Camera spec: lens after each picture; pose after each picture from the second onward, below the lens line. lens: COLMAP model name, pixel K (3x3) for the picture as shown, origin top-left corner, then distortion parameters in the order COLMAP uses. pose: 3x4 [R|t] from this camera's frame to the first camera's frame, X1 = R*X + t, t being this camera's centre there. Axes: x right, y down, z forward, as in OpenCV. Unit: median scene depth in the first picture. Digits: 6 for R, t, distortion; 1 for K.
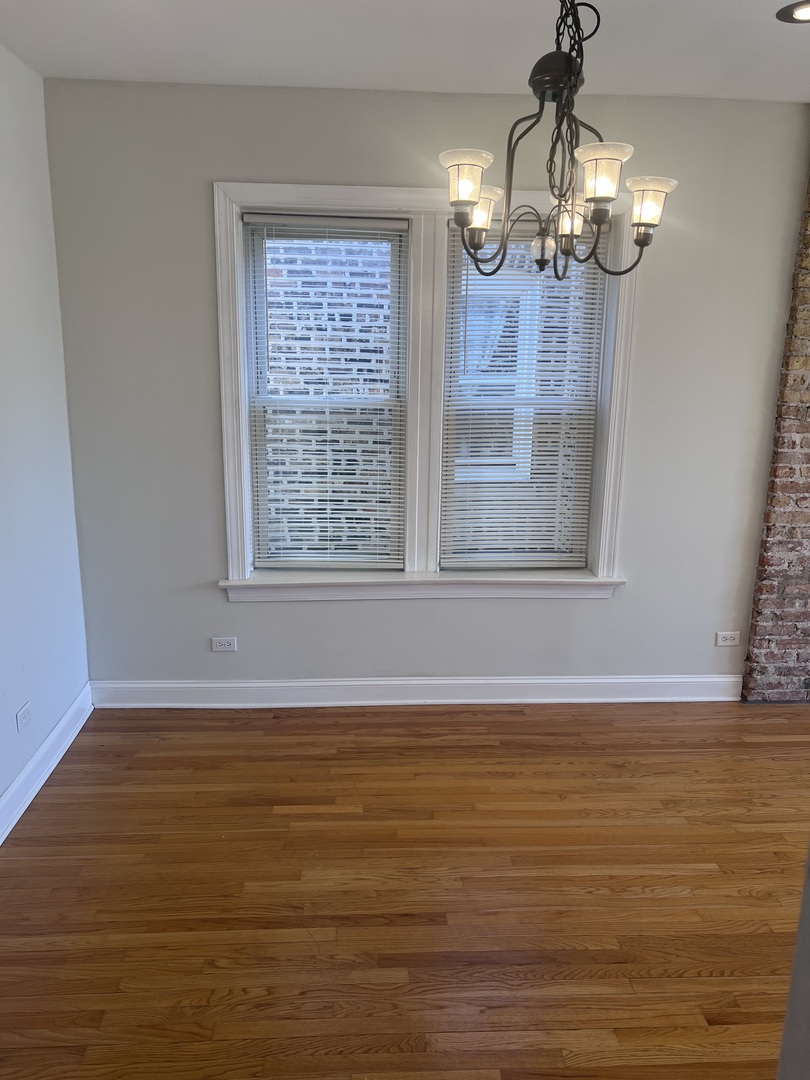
lens RADIAL K [[808.2, 0, 405.0], [0, 808.2, 540.0], [0, 0, 1]] dist [0.003232, -0.000173]
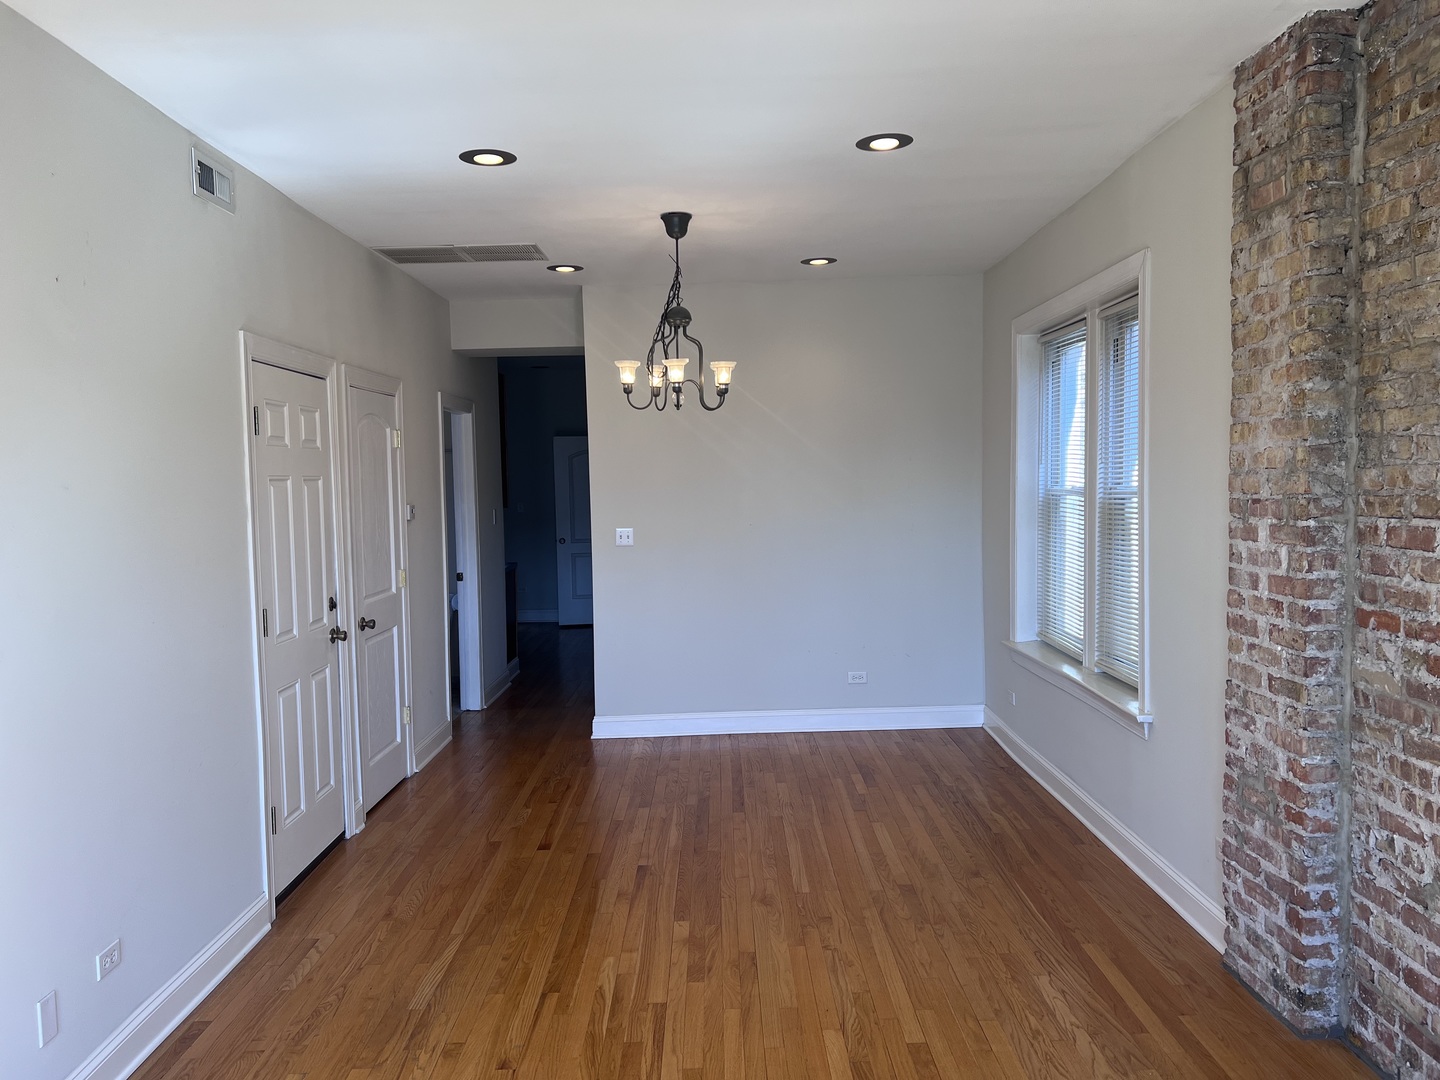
lens RADIAL K [[1077.5, 0, 720.0], [0, 1077.5, 540.0], [0, 0, 1]] dist [0.003232, -0.000173]
pose [[-0.063394, 0.048812, -0.996794, 2.650773], [-0.195236, 0.978898, 0.060353, -0.211374], [0.978705, 0.198436, -0.052526, 1.213443]]
